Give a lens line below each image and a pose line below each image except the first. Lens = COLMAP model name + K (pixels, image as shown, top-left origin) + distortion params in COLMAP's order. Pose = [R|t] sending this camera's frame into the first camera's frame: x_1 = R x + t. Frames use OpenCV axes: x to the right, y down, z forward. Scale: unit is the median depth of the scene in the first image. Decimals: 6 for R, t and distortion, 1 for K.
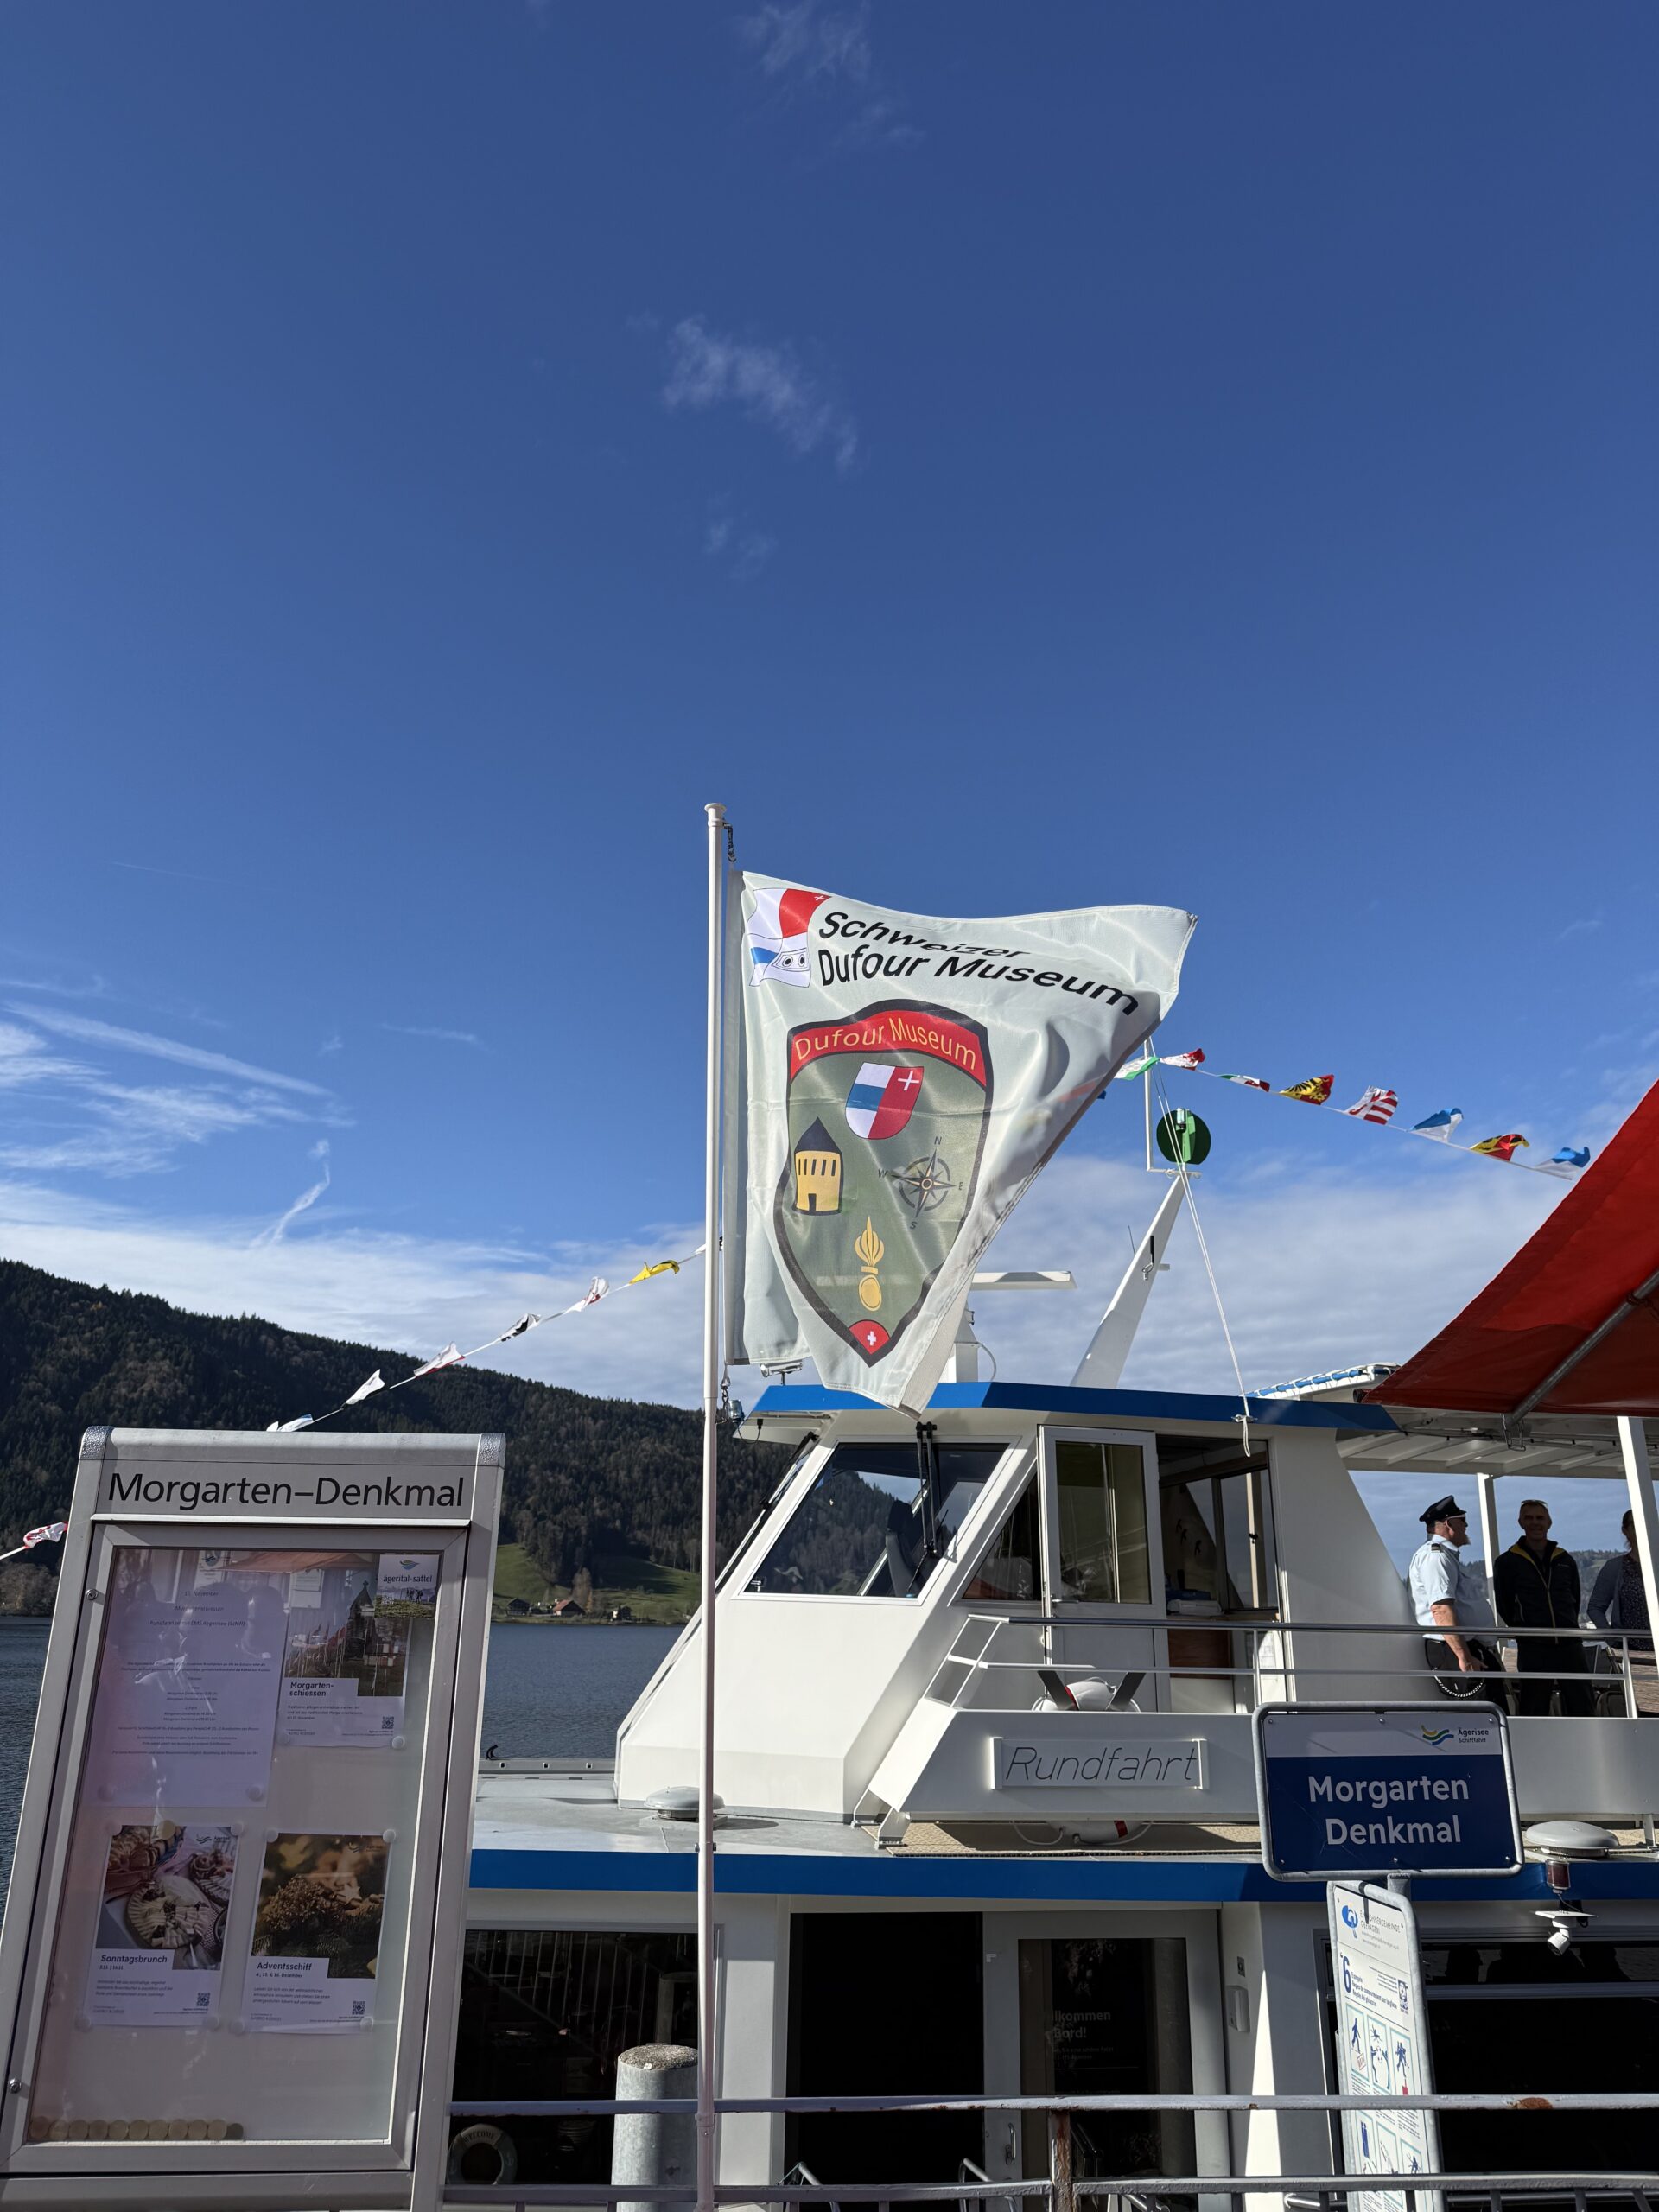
lens RADIAL K [[1550.6, 0, 832.6], [0, 1550.6, 1115.9], [0, 0, 1]] dist [0.033176, -0.030451]
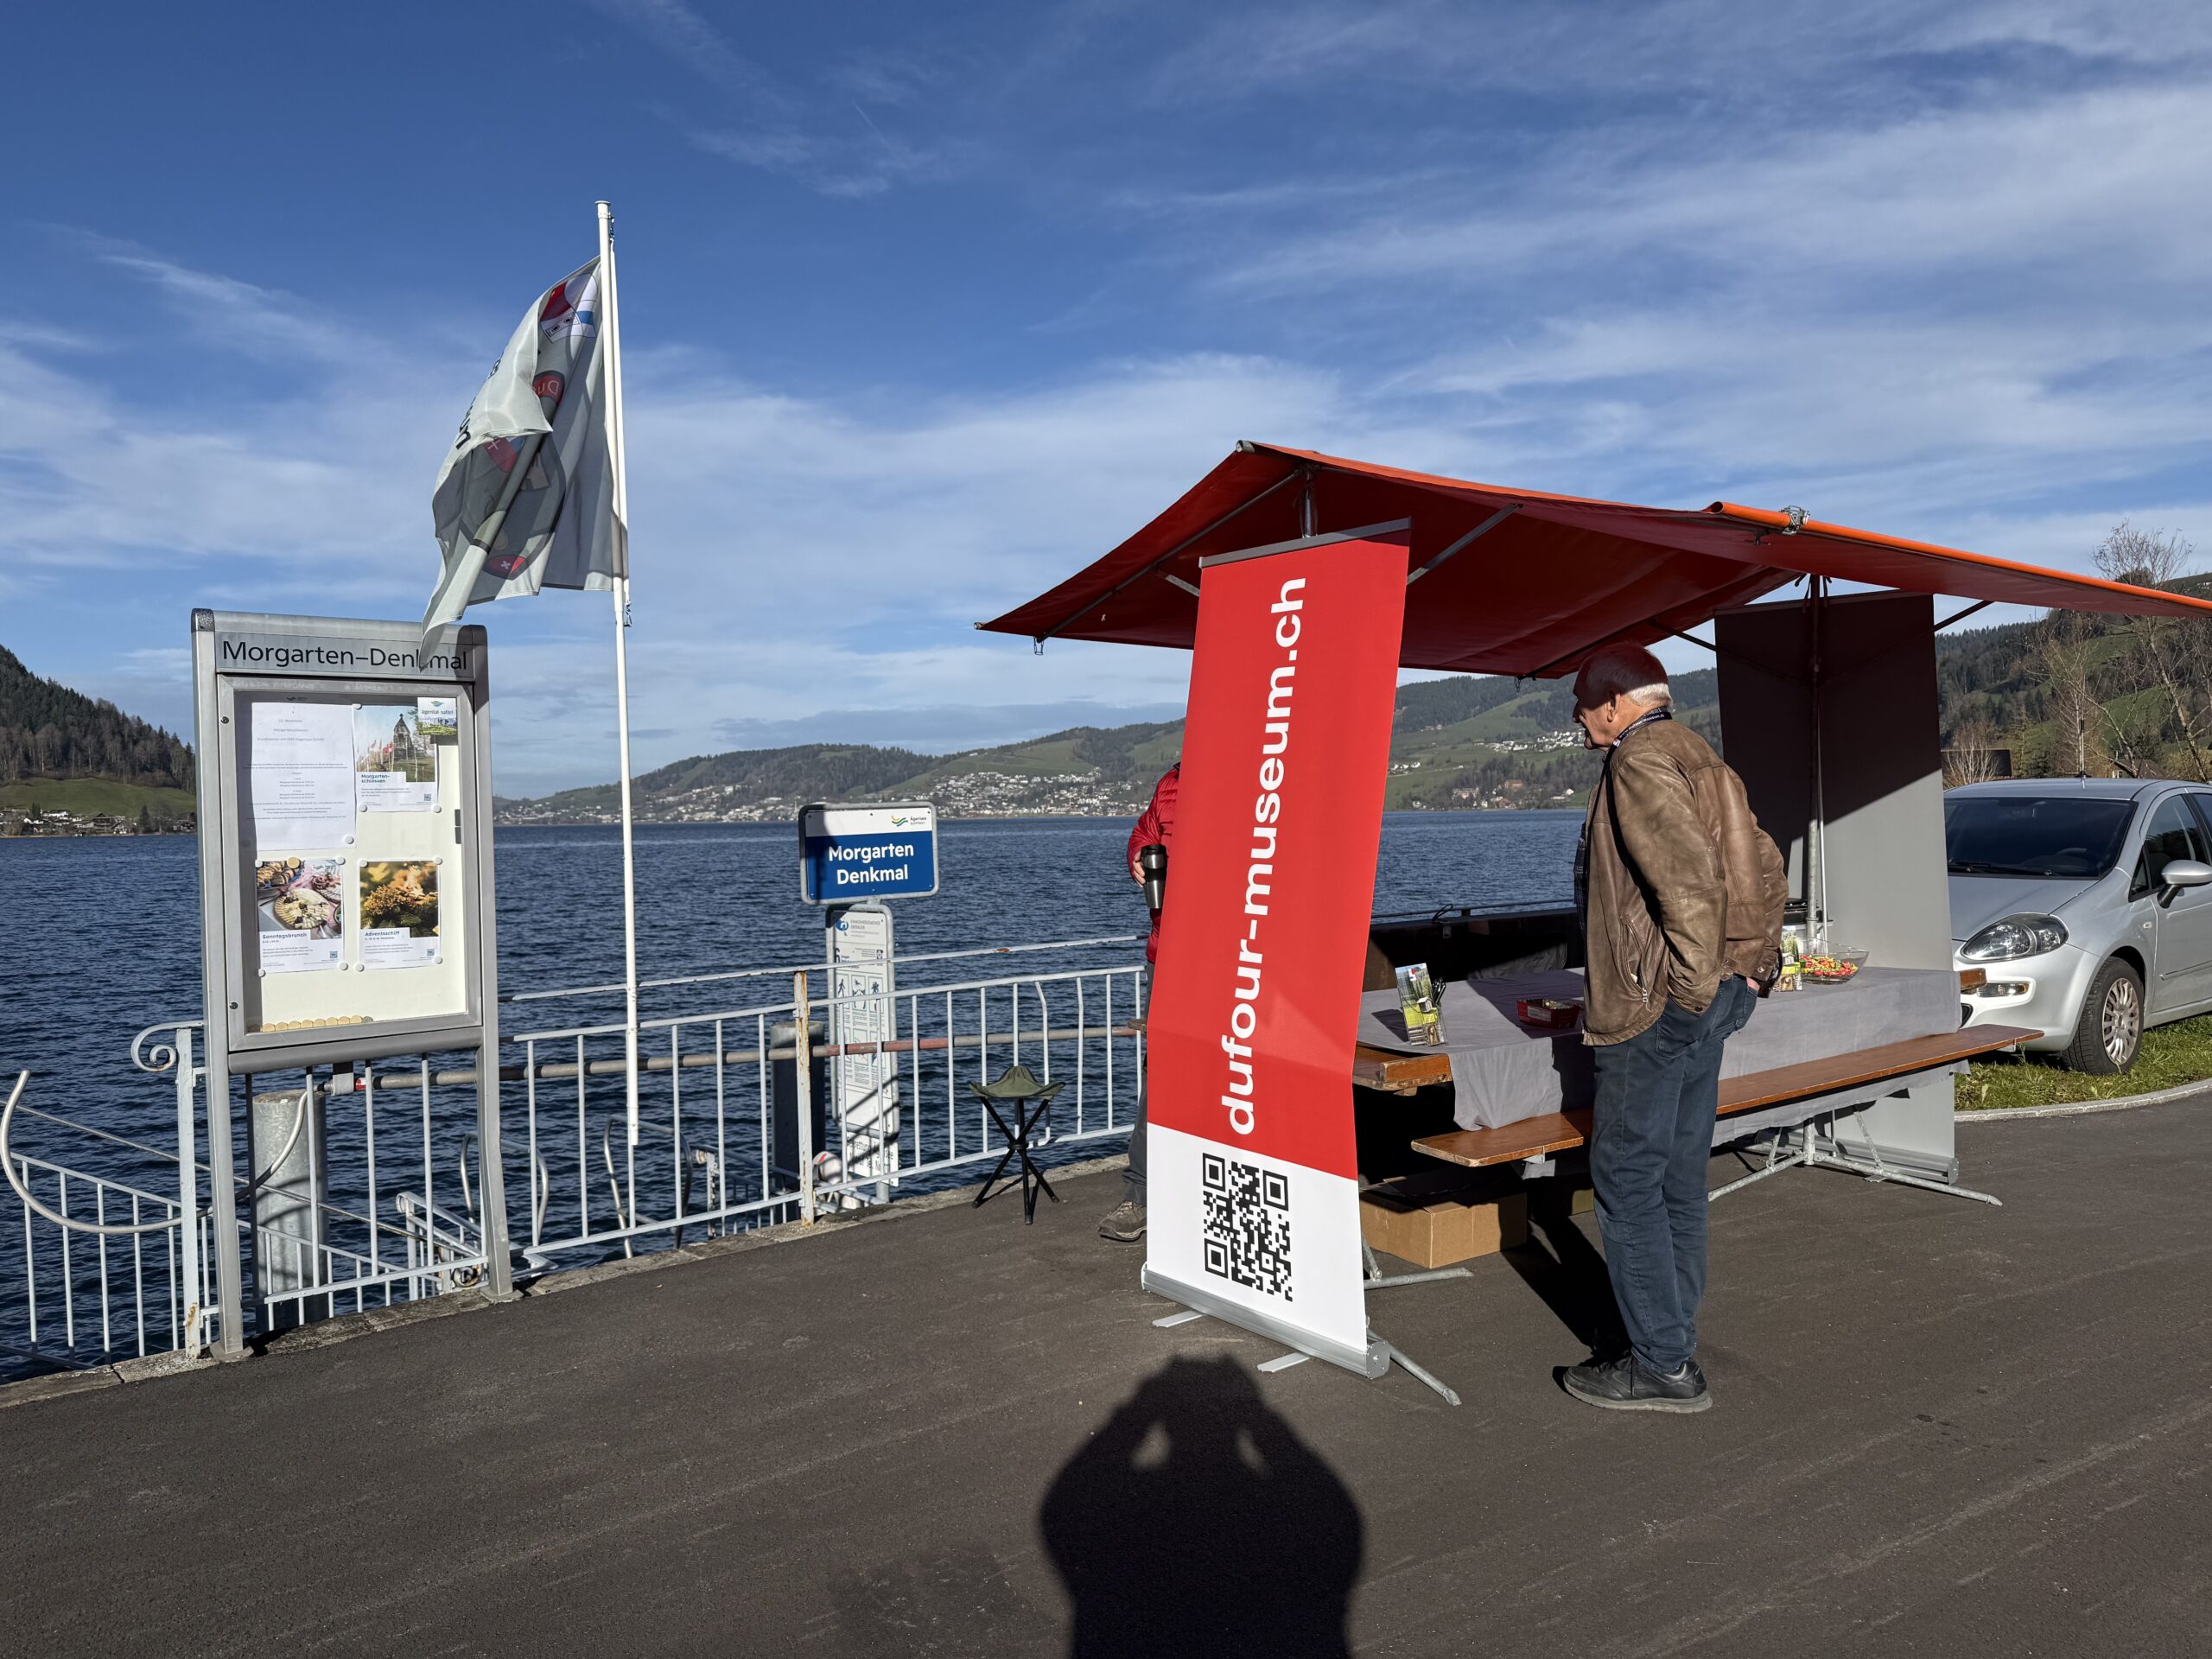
lens RADIAL K [[1550.6, 0, 1116.9], [0, 1550.6, 841.8], [0, 0, 1]] dist [0.033176, -0.030451]
pose [[0.810419, -0.045610, 0.584072, -0.646700], [-0.147691, 0.948859, 0.279023, -0.125052], [-0.566929, -0.312388, 0.762237, -0.651861]]
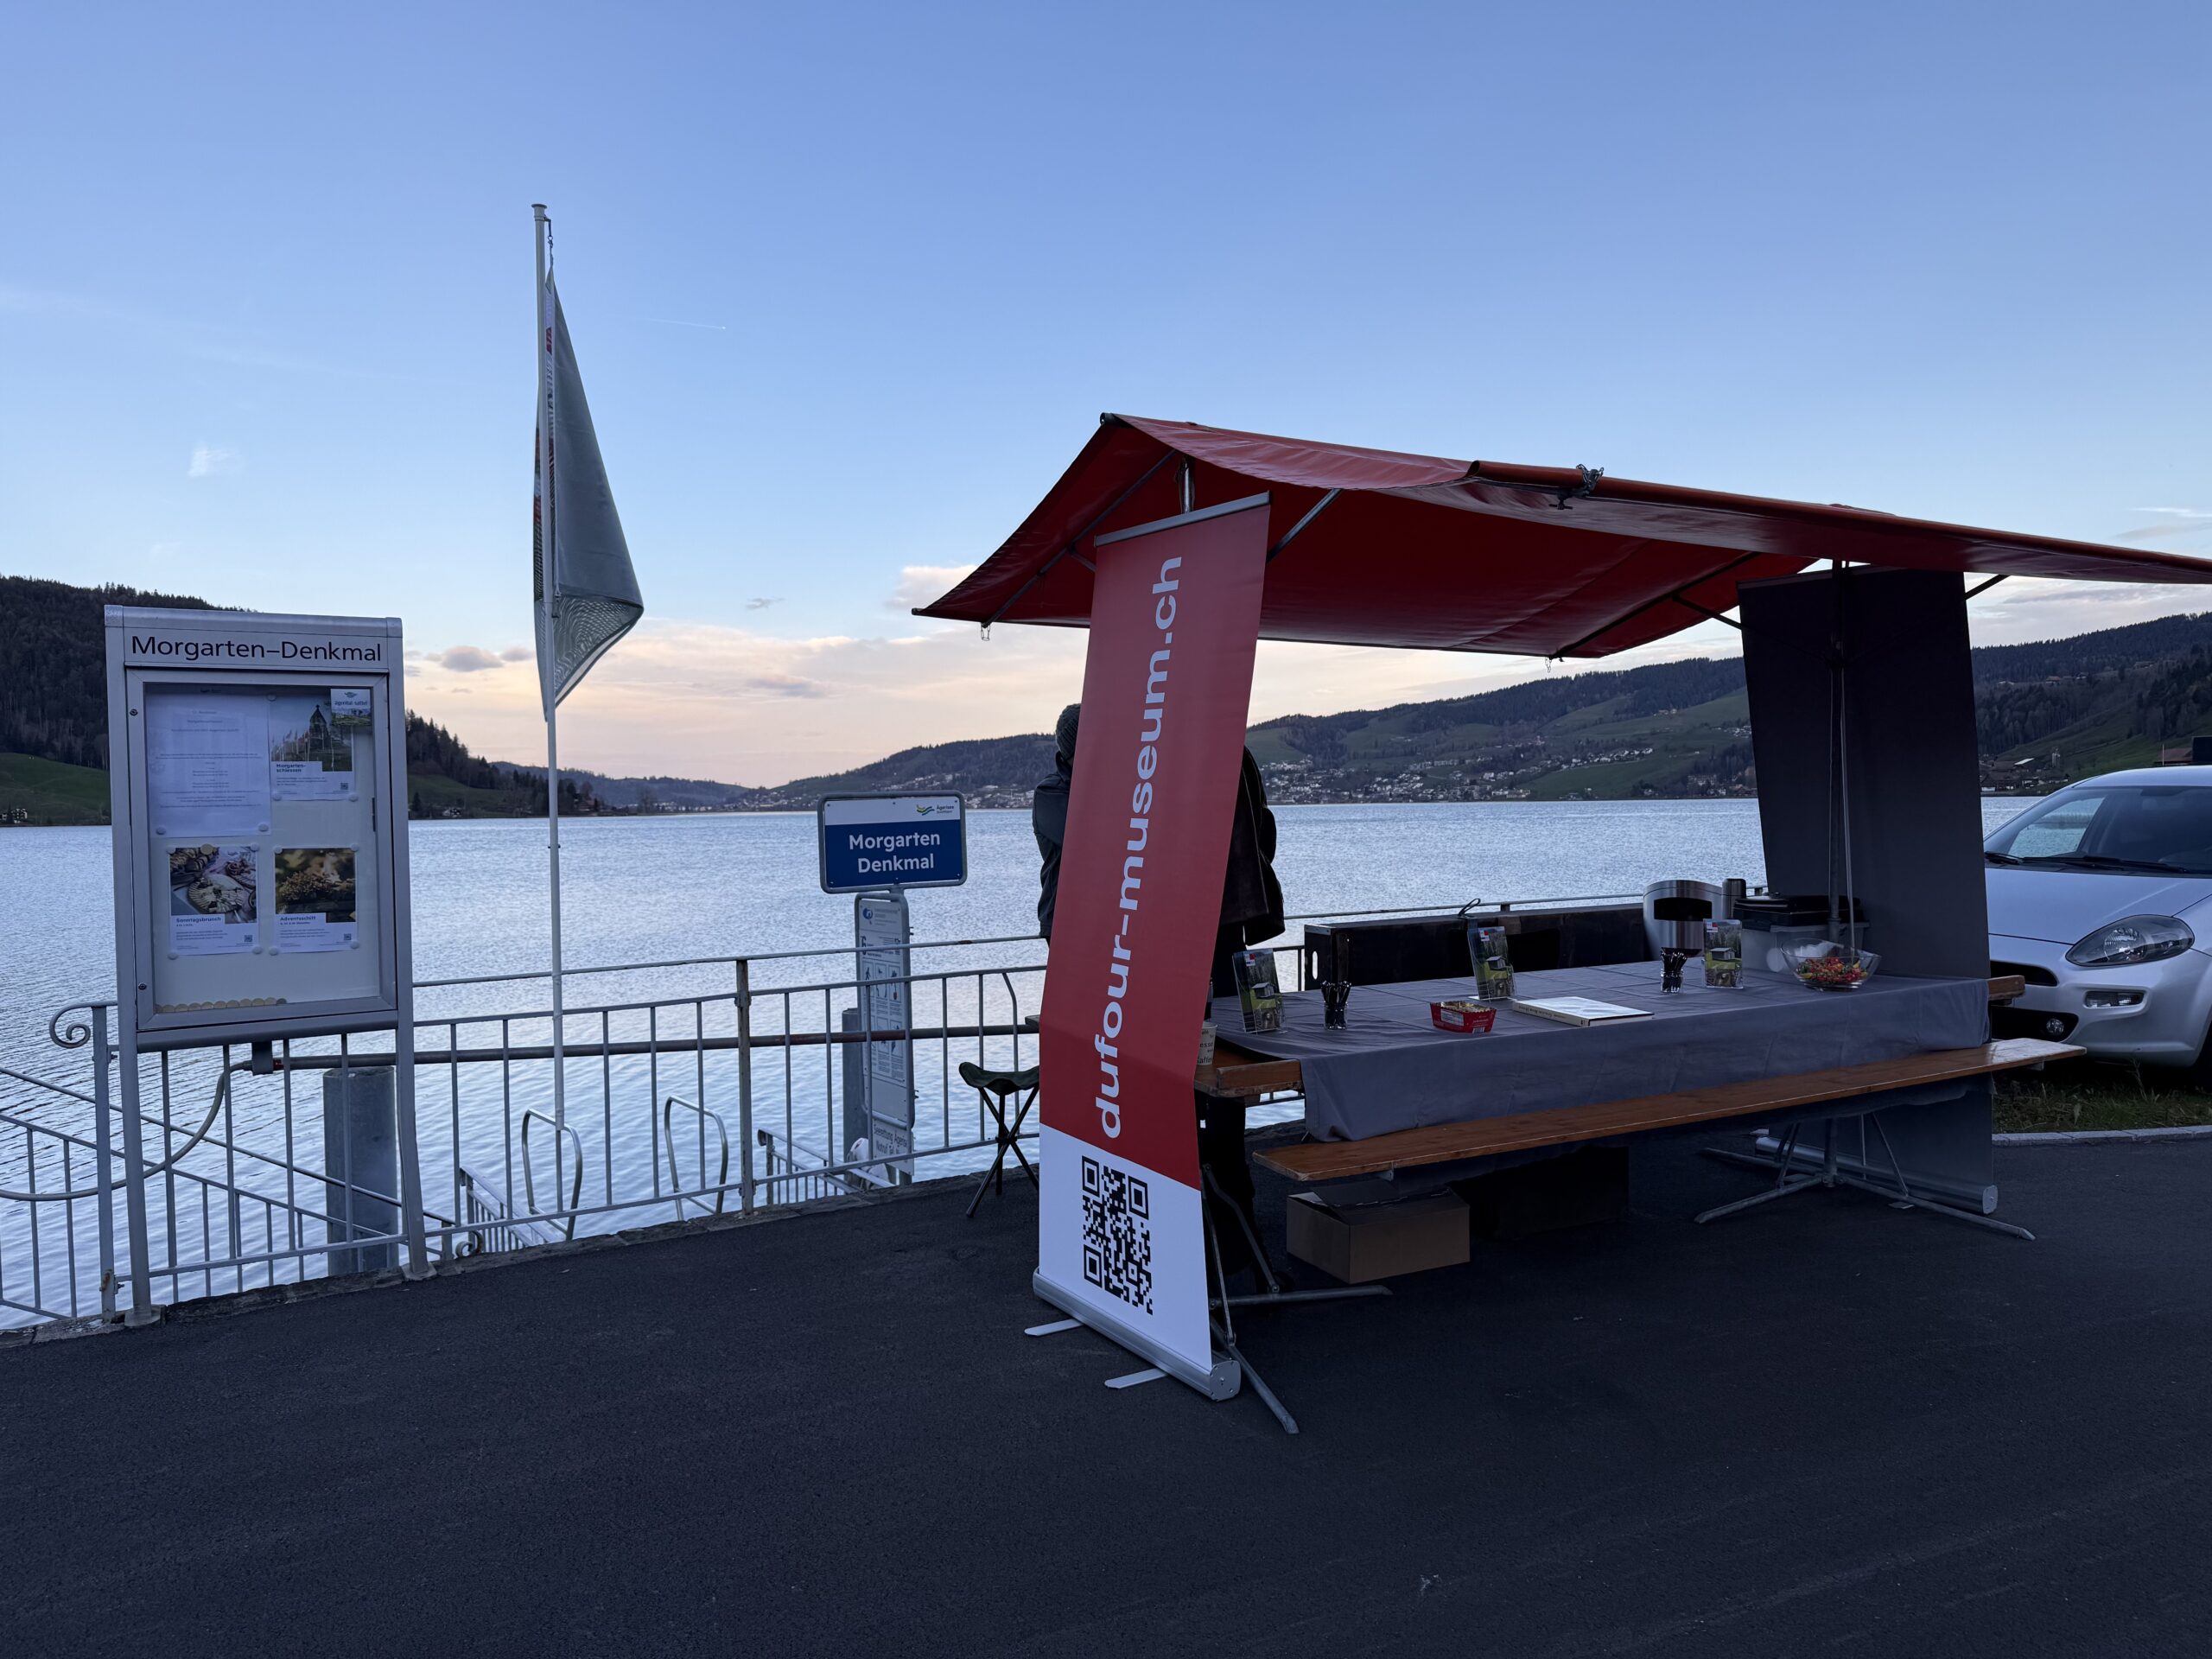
lens RADIAL K [[1550.6, 0, 1126.3], [0, 1550.6, 834.5], [0, 0, 1]] dist [0.033176, -0.030451]
pose [[0.880316, -0.043586, 0.472381, -0.336330], [-0.113633, 0.947406, 0.299180, -0.155143], [-0.460577, -0.317051, 0.829064, -0.777025]]
